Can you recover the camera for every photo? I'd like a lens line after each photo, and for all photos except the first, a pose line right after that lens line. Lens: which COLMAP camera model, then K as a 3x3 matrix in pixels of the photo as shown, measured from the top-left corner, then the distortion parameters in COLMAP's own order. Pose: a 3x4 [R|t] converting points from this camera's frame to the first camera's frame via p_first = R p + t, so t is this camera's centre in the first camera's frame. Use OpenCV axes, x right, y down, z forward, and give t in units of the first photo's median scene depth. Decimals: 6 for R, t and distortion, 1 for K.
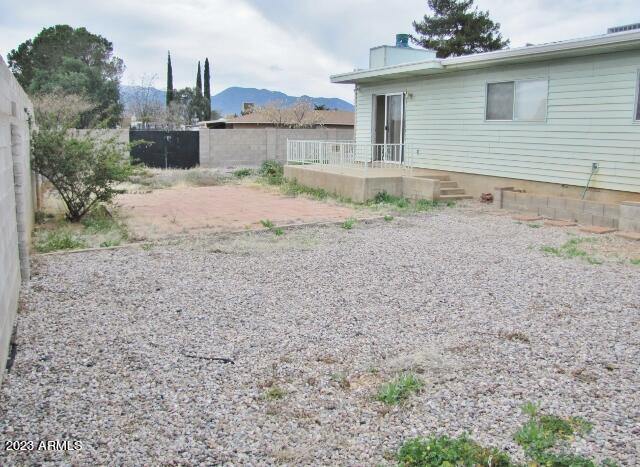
lens RADIAL K [[585.1, 0, 320.0], [0, 585.1, 233.5], [0, 0, 1]] dist [-0.249379, 0.390588]
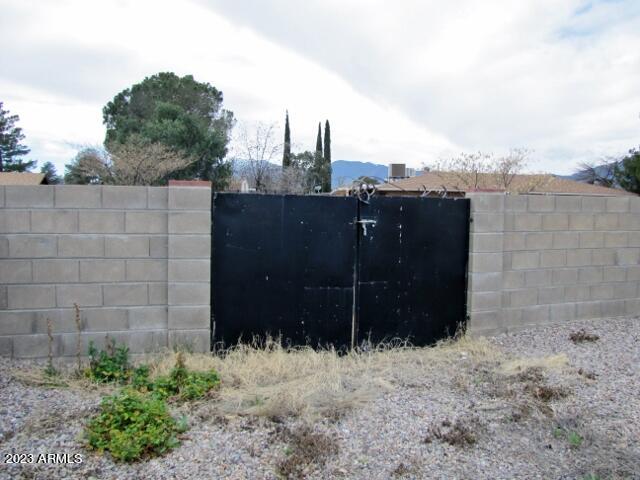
lens RADIAL K [[530.9, 0, 320.0], [0, 530.9, 240.0], [0, 0, 1]] dist [-0.082104, -0.000748]
pose [[0.985089, 0.019278, -0.170962, -0.101729], [-0.037081, 0.994138, -0.101561, -0.056470], [0.168002, 0.106386, 0.980029, 0.321128]]
